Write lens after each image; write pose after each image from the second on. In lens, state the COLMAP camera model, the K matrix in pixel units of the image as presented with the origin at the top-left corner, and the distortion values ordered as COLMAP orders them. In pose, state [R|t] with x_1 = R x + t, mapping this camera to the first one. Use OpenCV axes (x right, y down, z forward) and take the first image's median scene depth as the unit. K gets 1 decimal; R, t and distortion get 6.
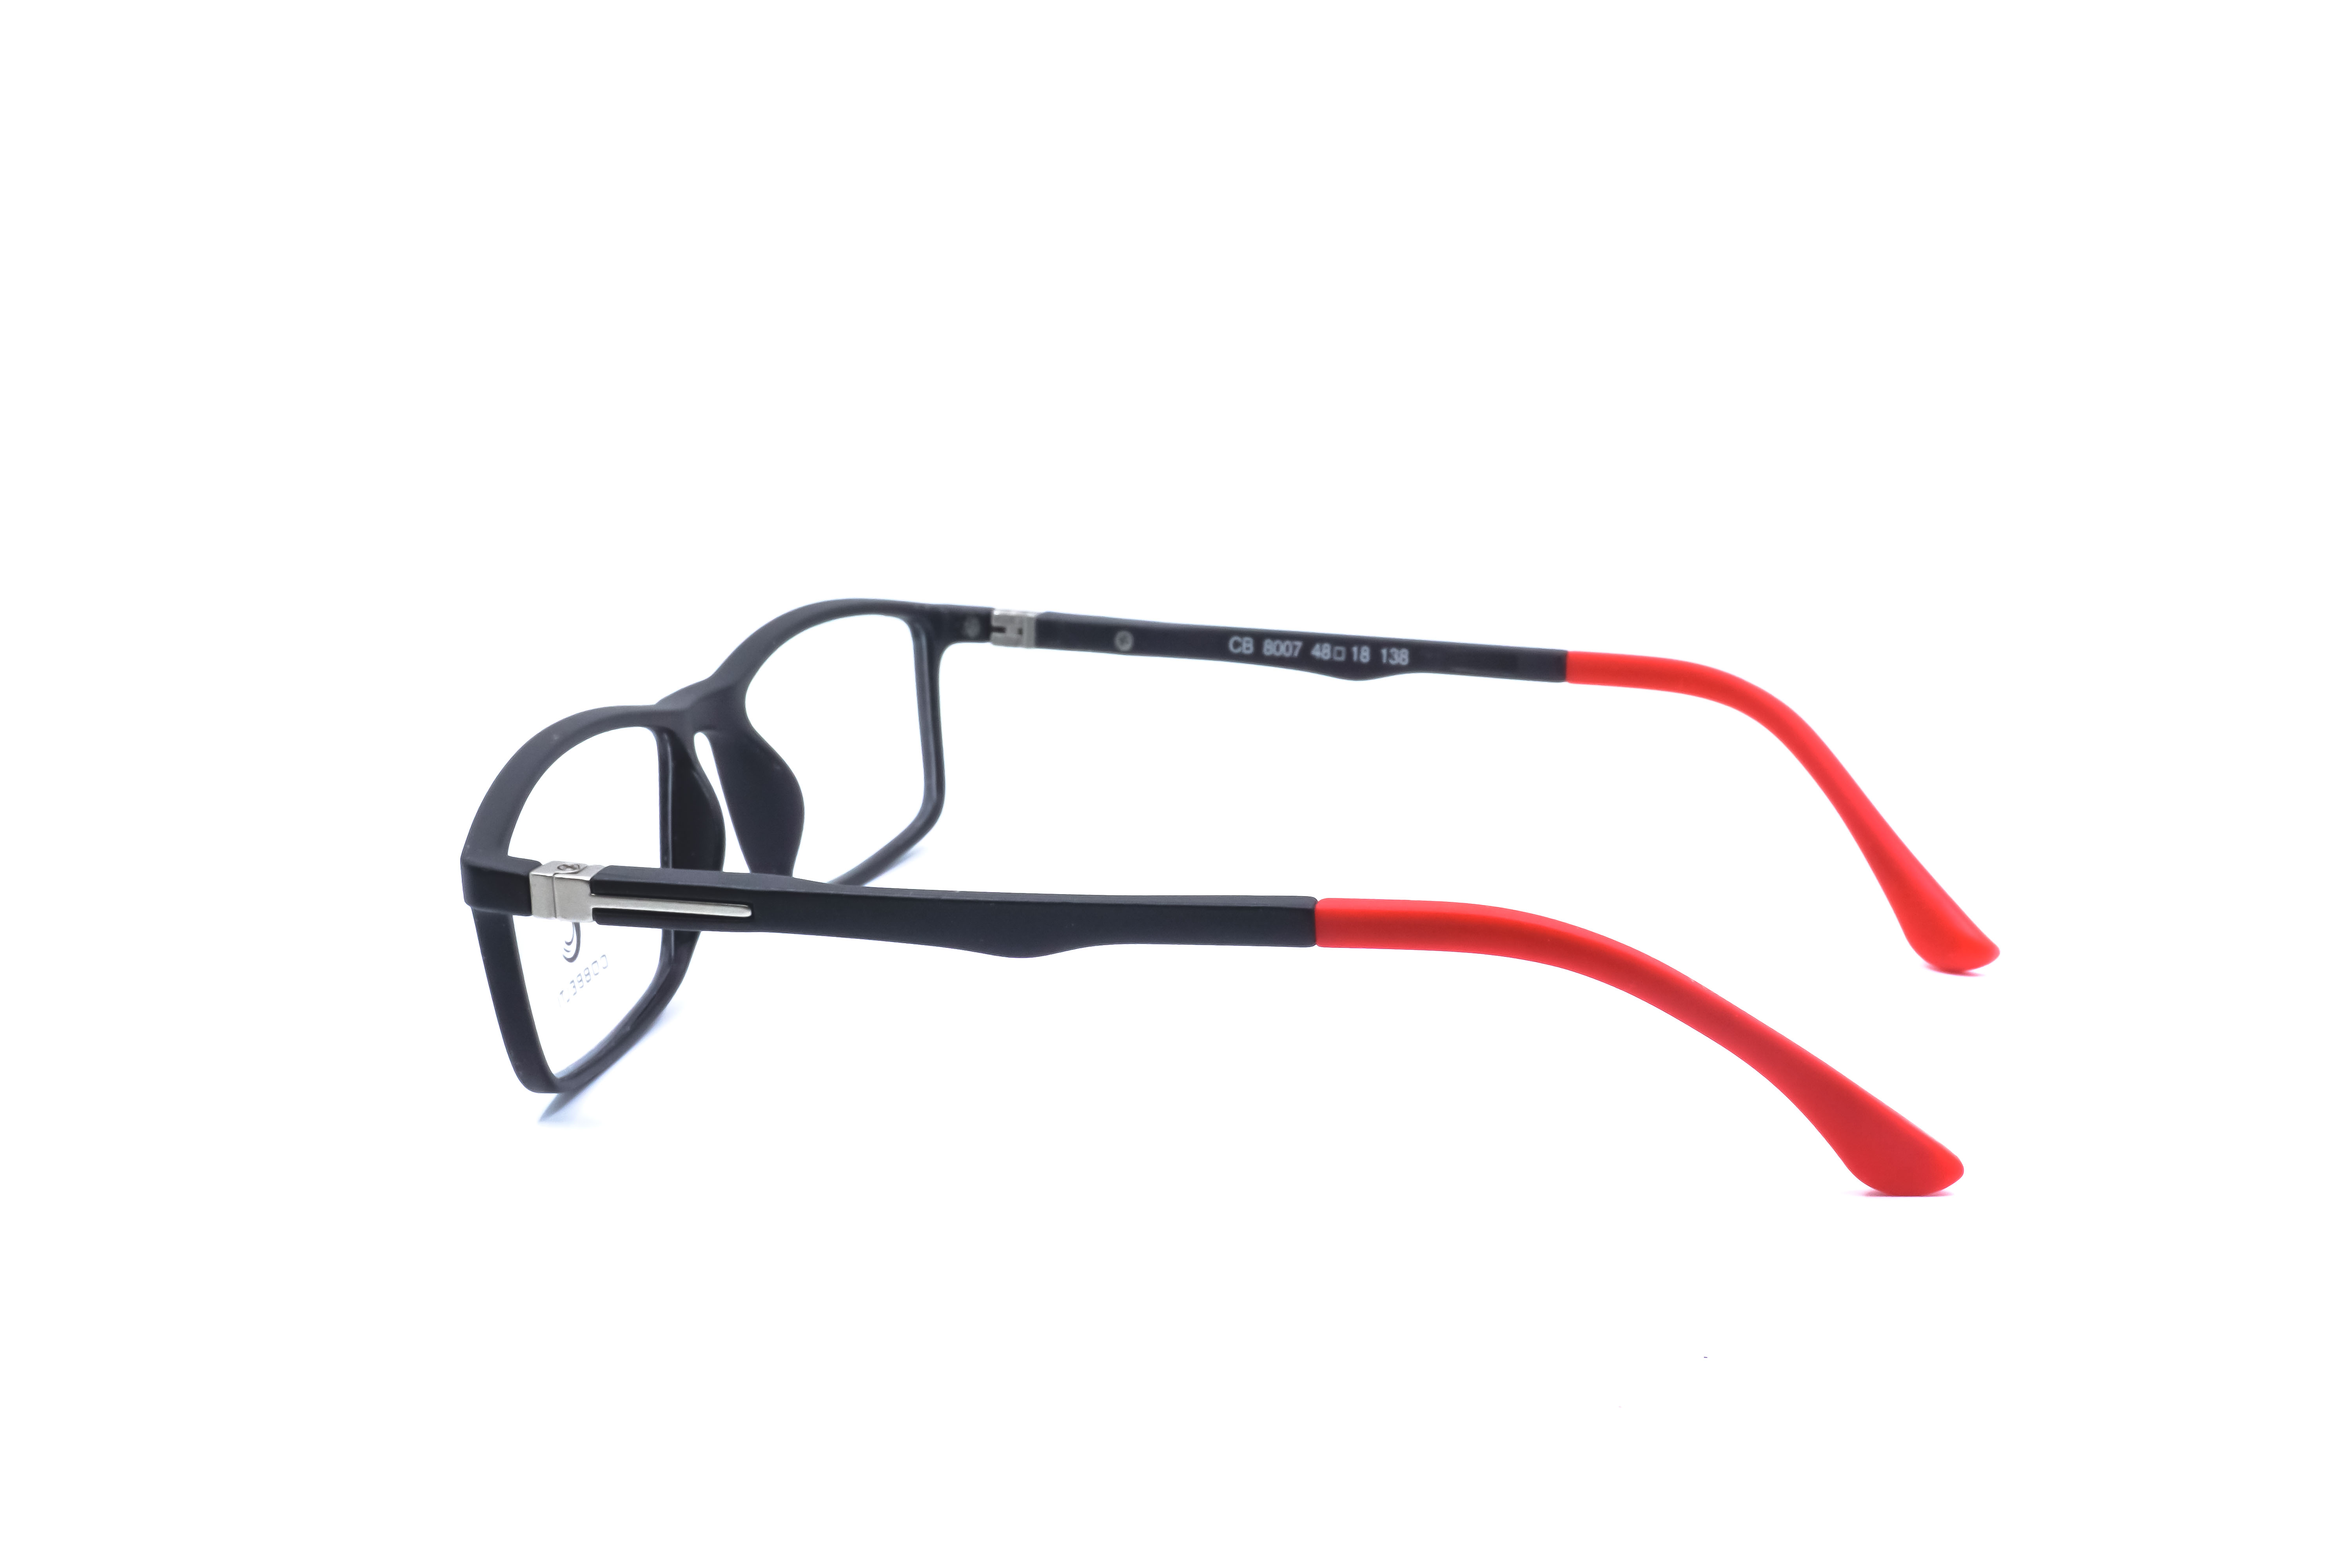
lens RADIAL K [[3395.6, 0, 1184.0], [0, 3395.6, 792.6], [0, 0, 1]] dist [0.074202, 0.000000]
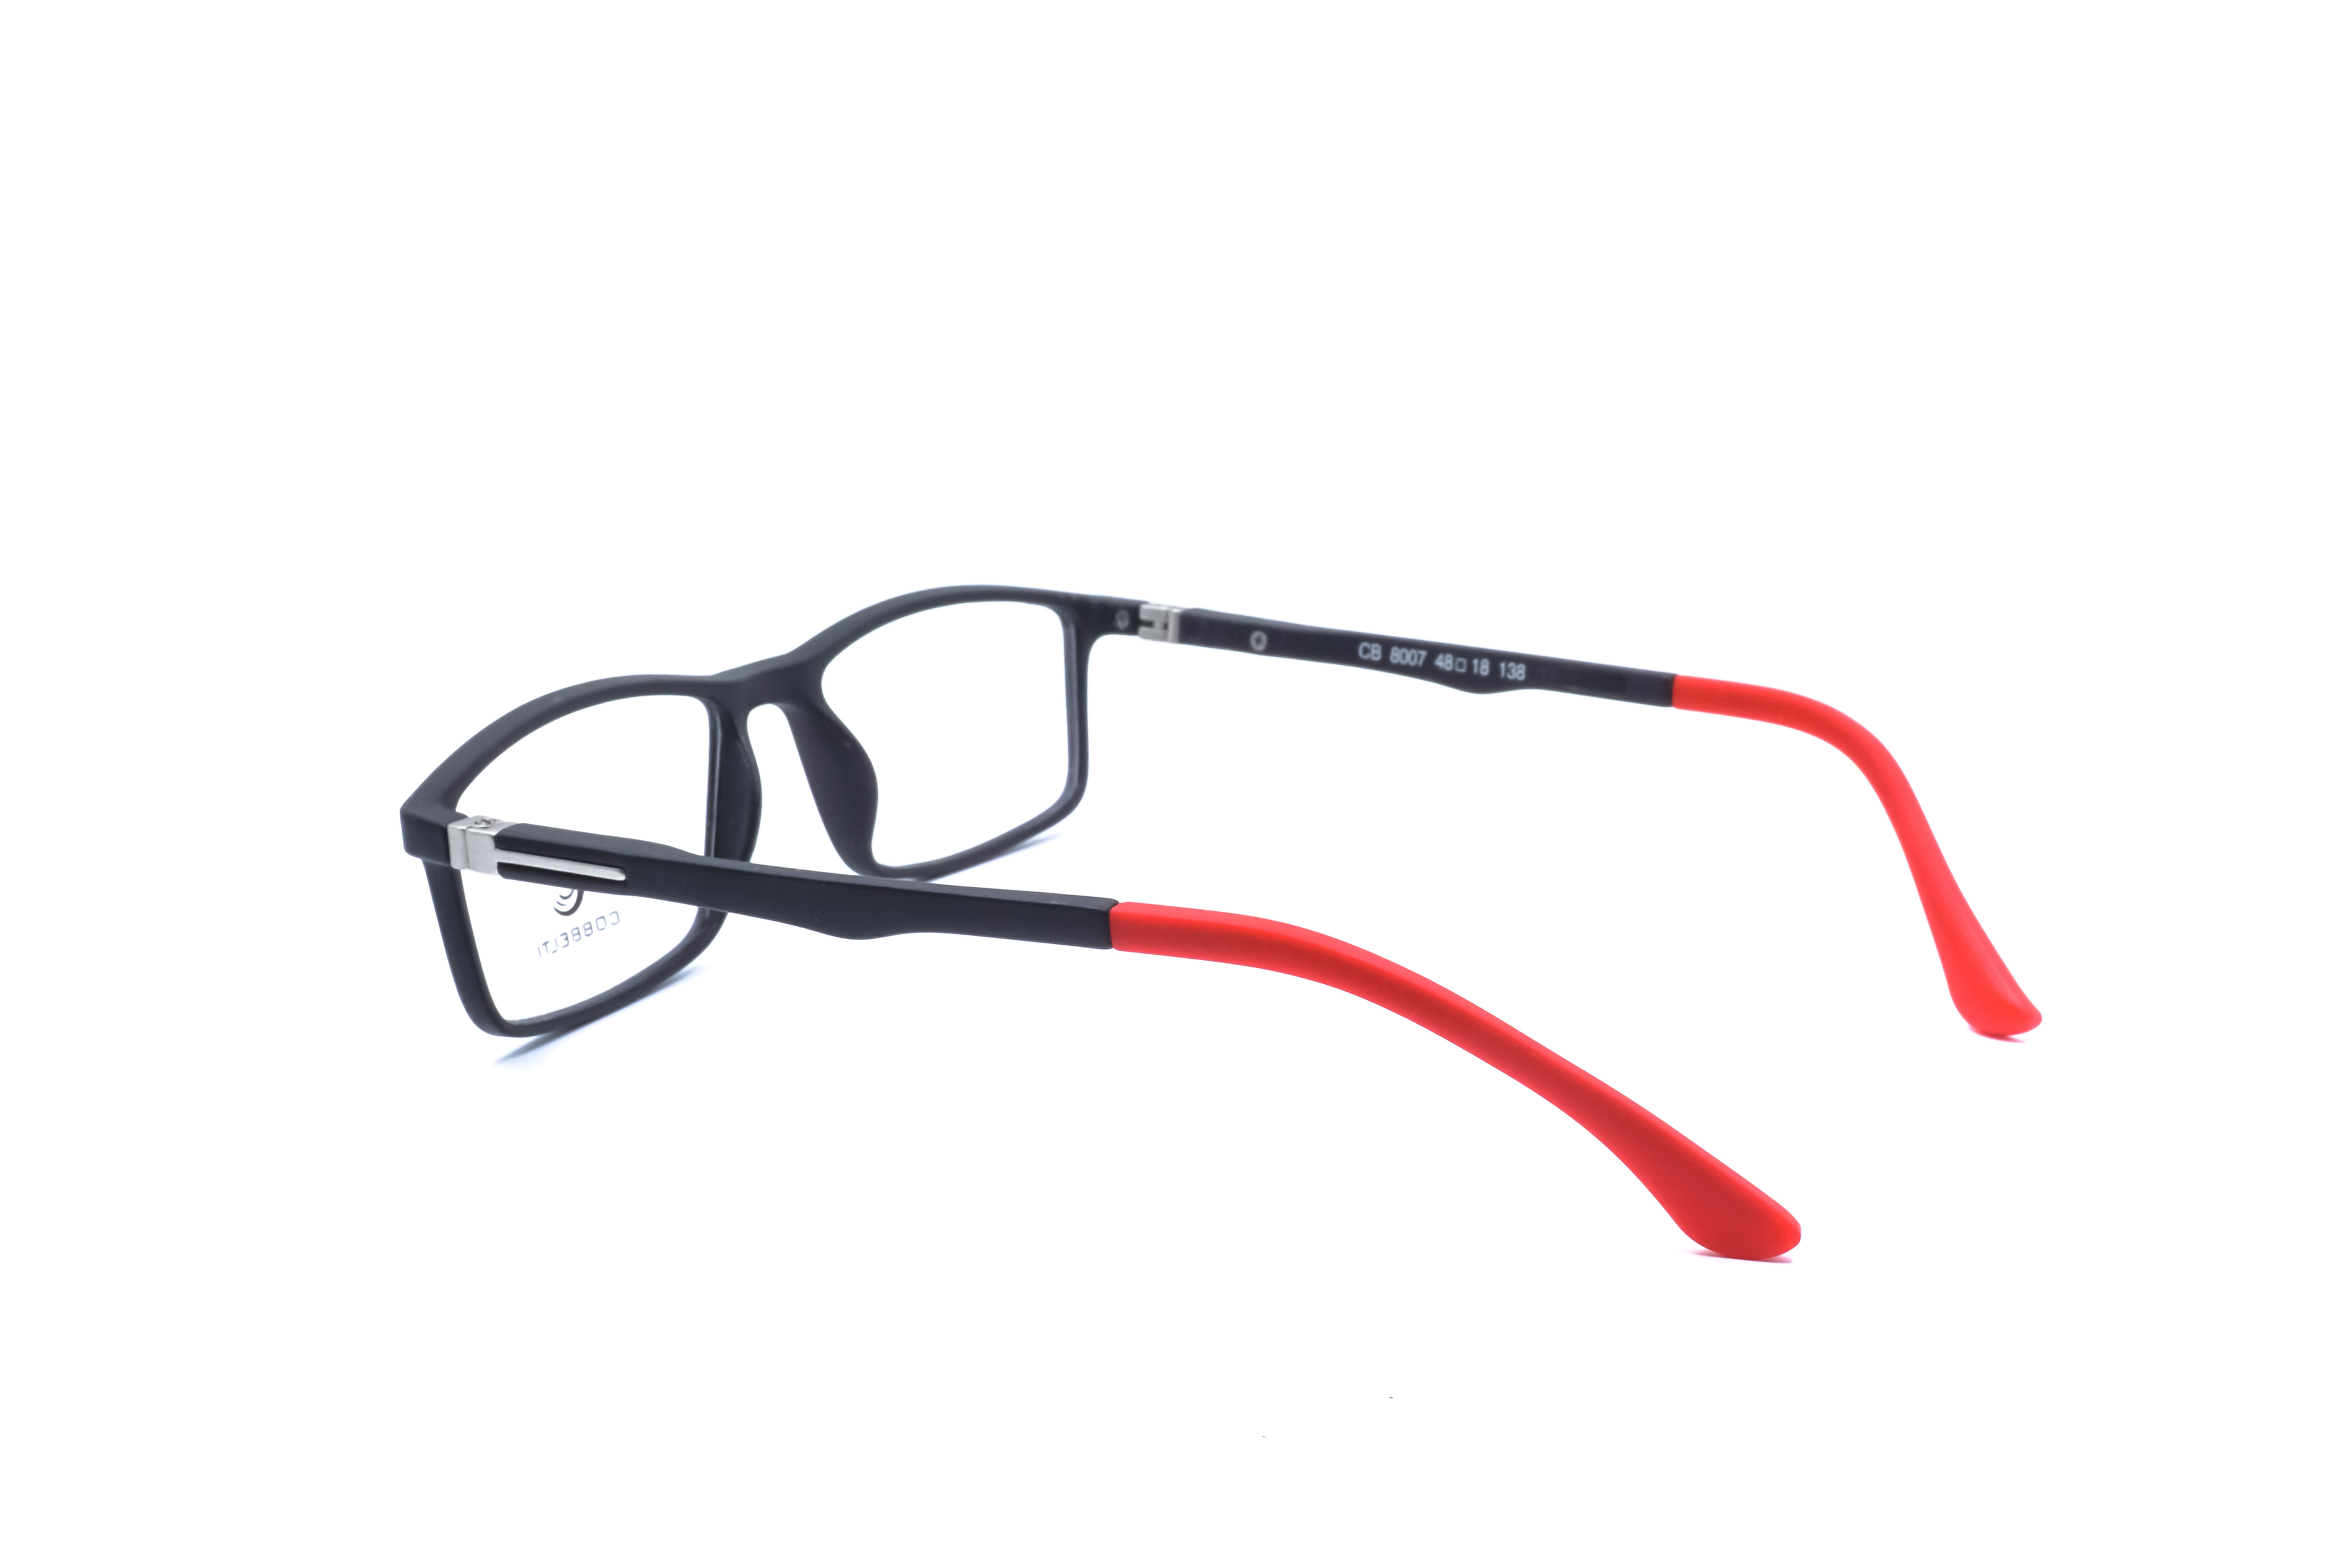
lens RADIAL K [[3395.6, 0, 1184.1], [0, 3395.6, 773.3], [0, 0, 1]] dist [0.074202, 0.000000]
pose [[0.966355, 0.062771, -0.249435, 0.215587], [-0.064191, 0.997935, 0.002445, -0.006985], [0.249073, 0.013649, 0.968389, 0.029578]]
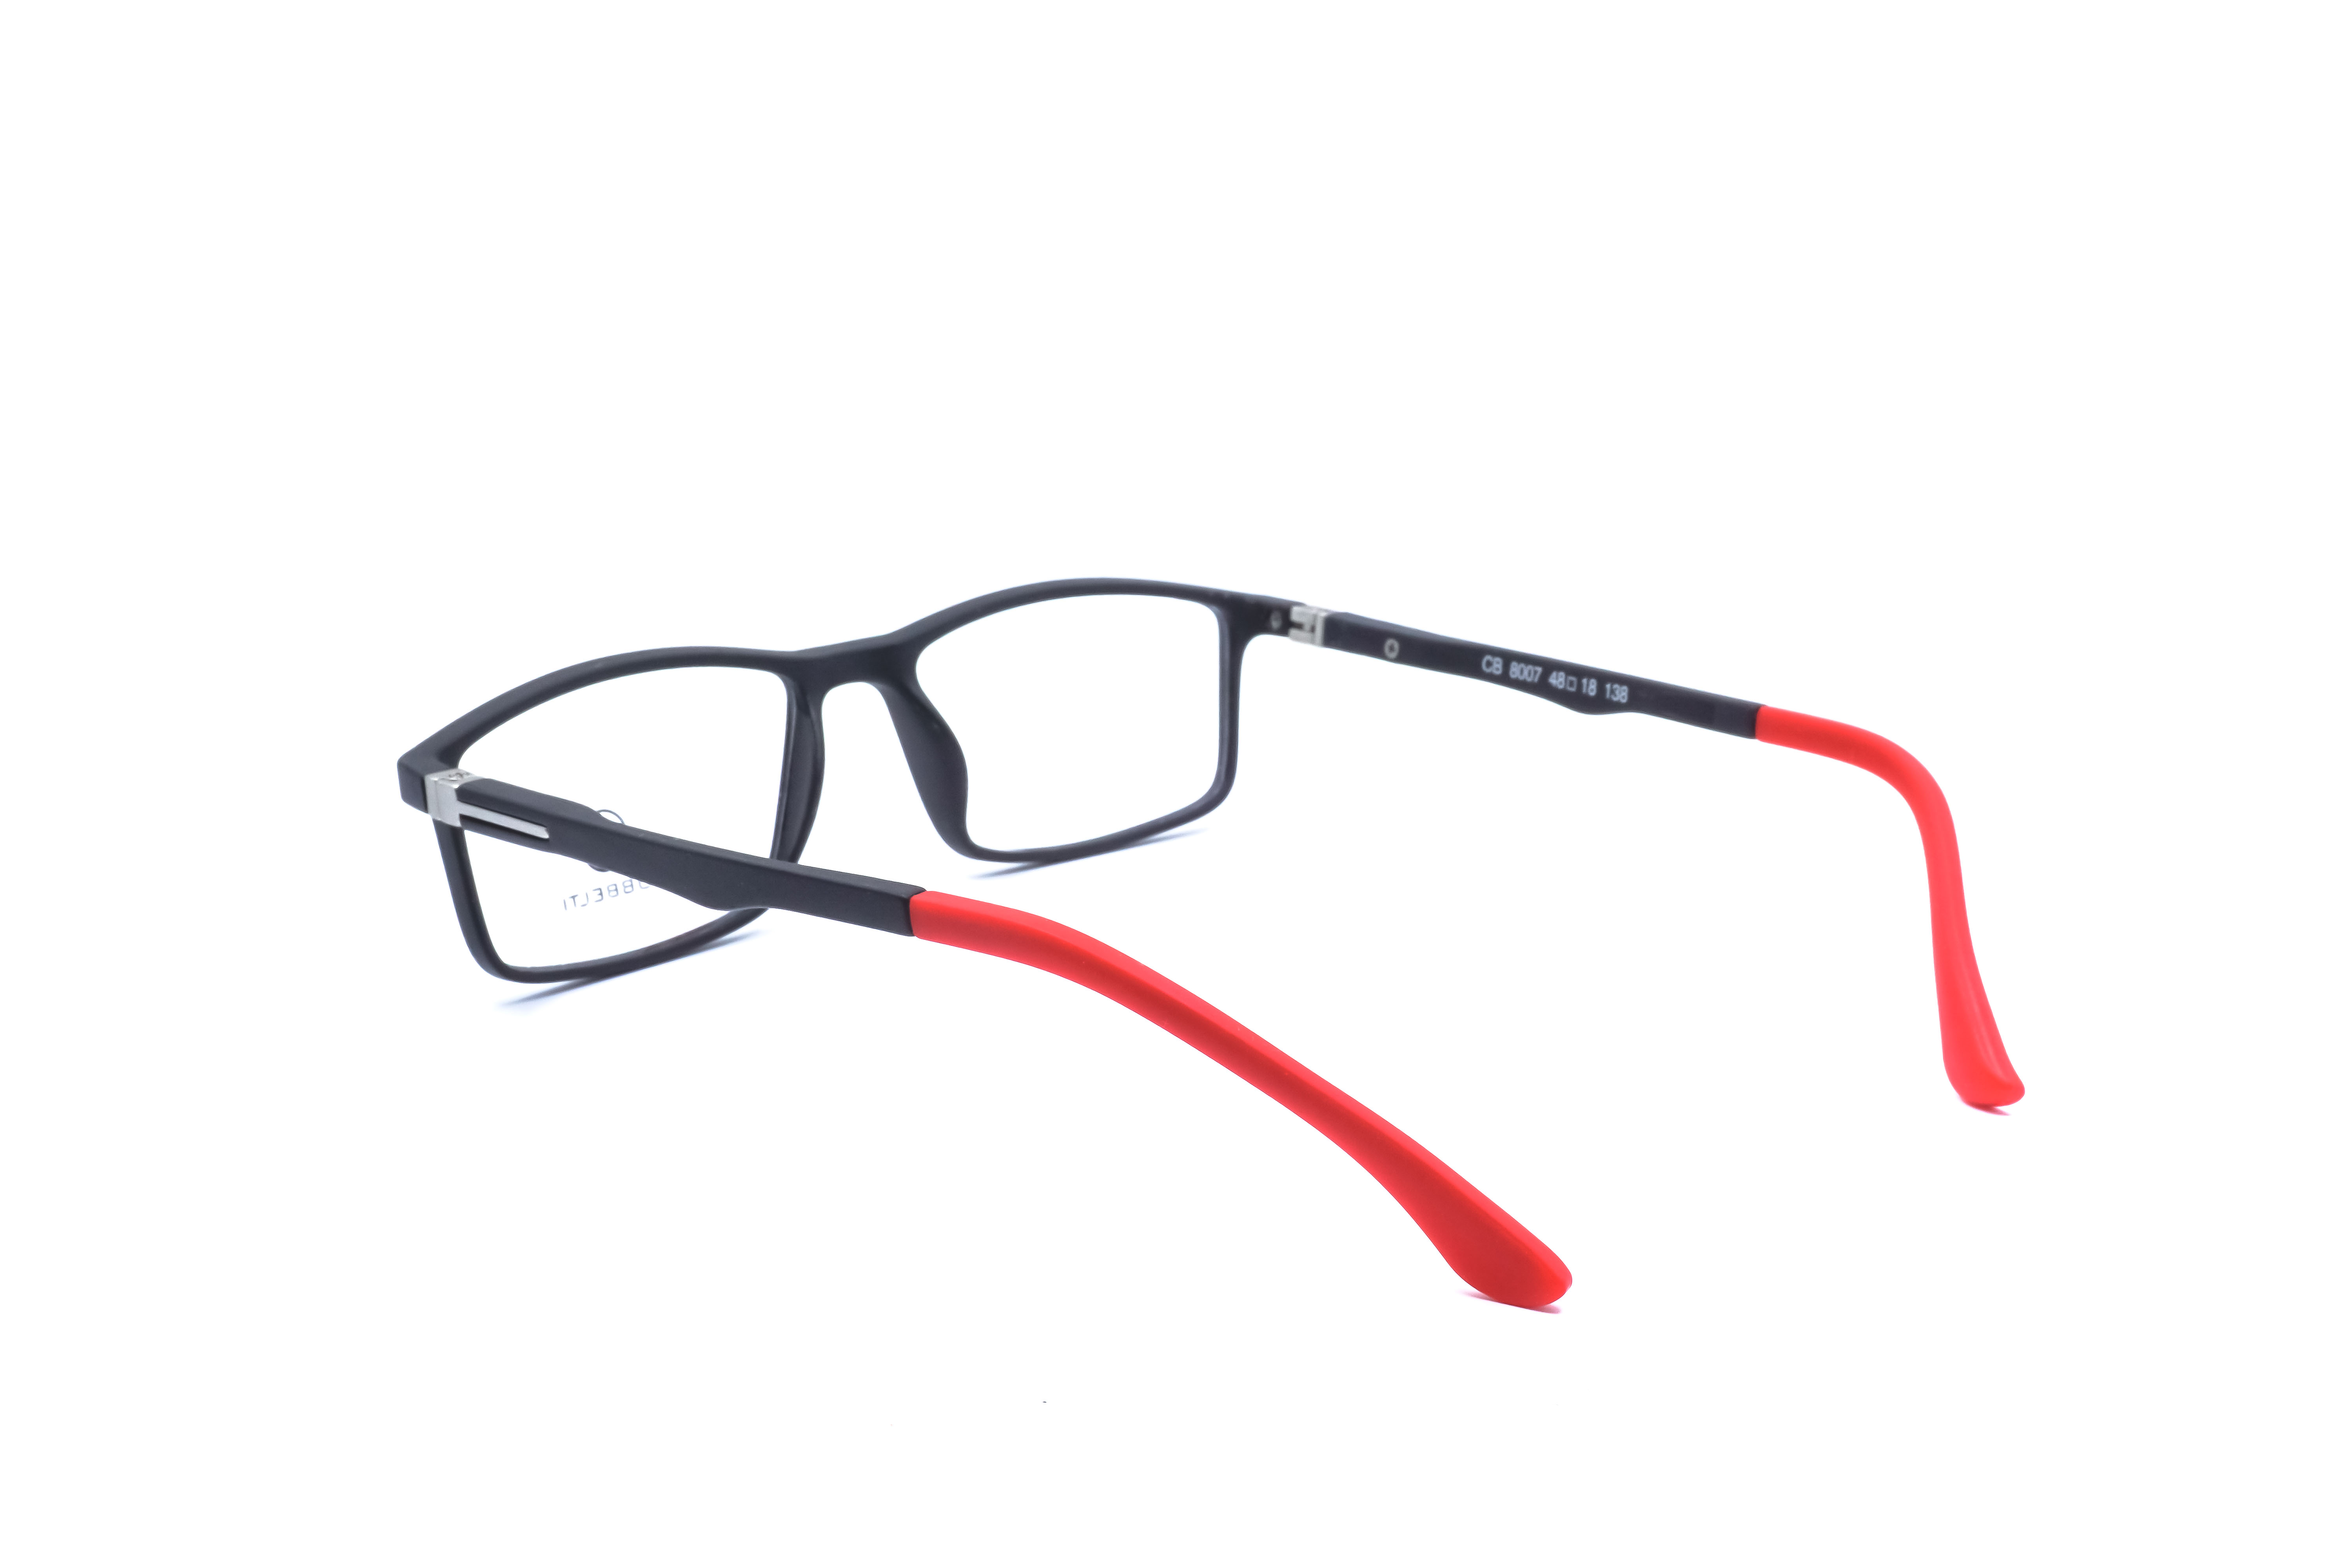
lens RADIAL K [[3395.6, 0, 1174.0], [0, 3395.6, 770.3], [0, 0, 1]] dist [0.074202, 0.000000]
pose [[0.864617, 0.120860, -0.487679, 0.418747], [-0.123999, 0.991942, 0.025991, -0.027781], [0.486891, 0.038000, 0.872636, 0.112367]]
